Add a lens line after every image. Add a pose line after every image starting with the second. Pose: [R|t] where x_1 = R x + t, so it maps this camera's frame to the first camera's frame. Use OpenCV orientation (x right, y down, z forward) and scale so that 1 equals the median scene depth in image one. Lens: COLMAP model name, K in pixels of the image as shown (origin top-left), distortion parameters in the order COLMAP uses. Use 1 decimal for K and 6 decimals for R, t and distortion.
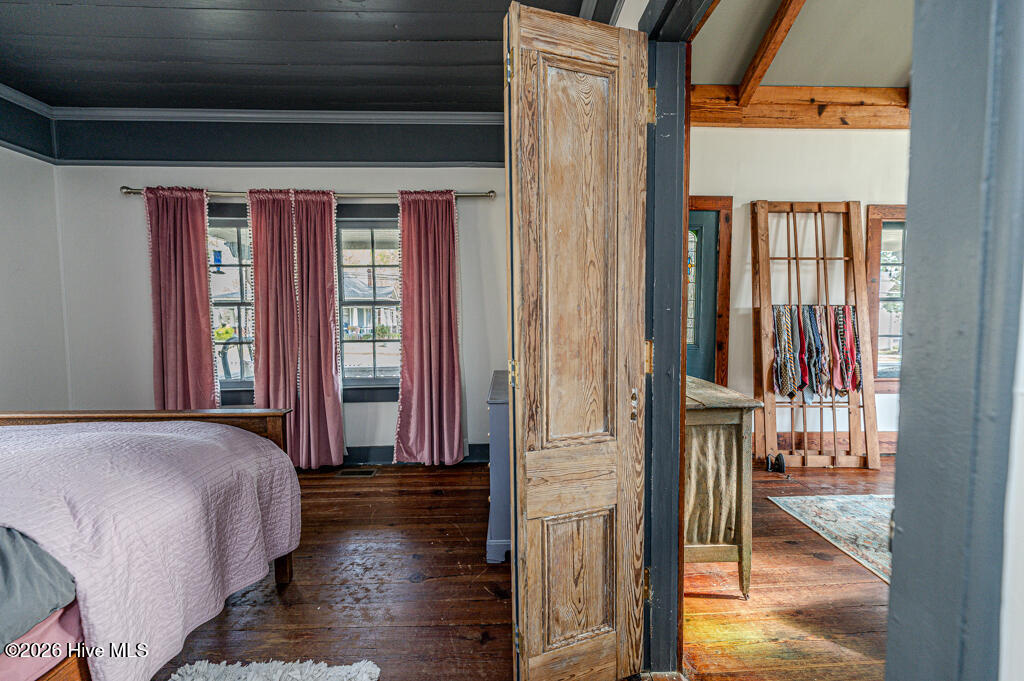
lens RADIAL K [[405.9, 0, 515.6], [0, 405.9, 337.7], [0, 0, 1]] dist [-0.000387, -0.000047]
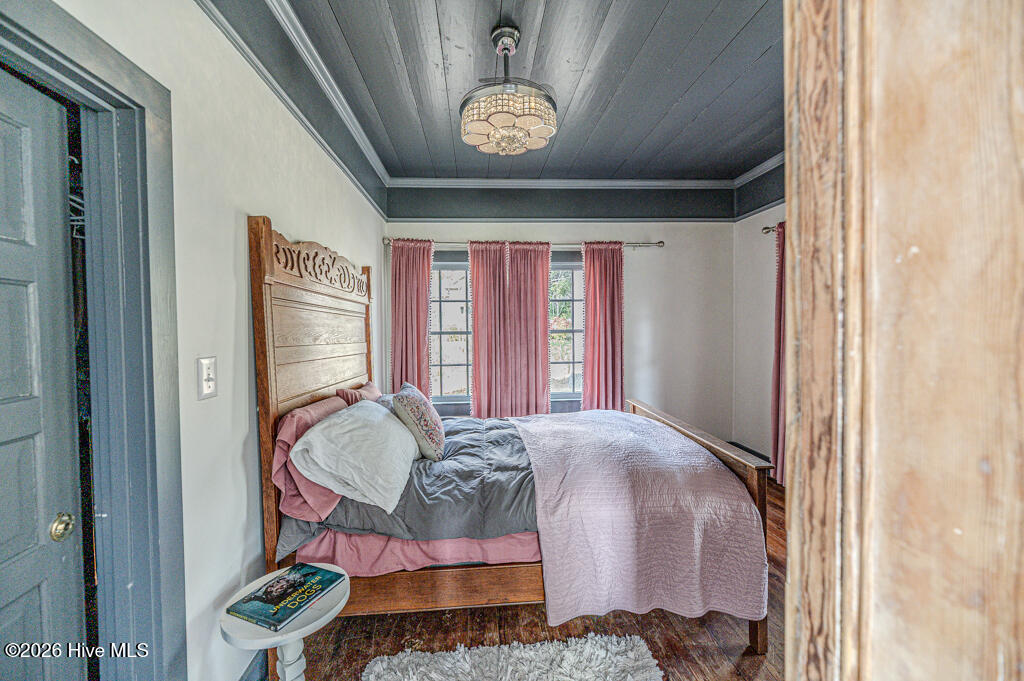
lens RADIAL K [[405.9, 0, 514.6], [0, 405.9, 337.6], [0, 0, 1]] dist [-0.000387, -0.000047]
pose [[0.049389, 0.031244, -0.998291, 0.481323], [-0.029260, 0.999127, 0.029822, -0.183490], [0.998351, 0.027737, 0.050260, 0.615025]]
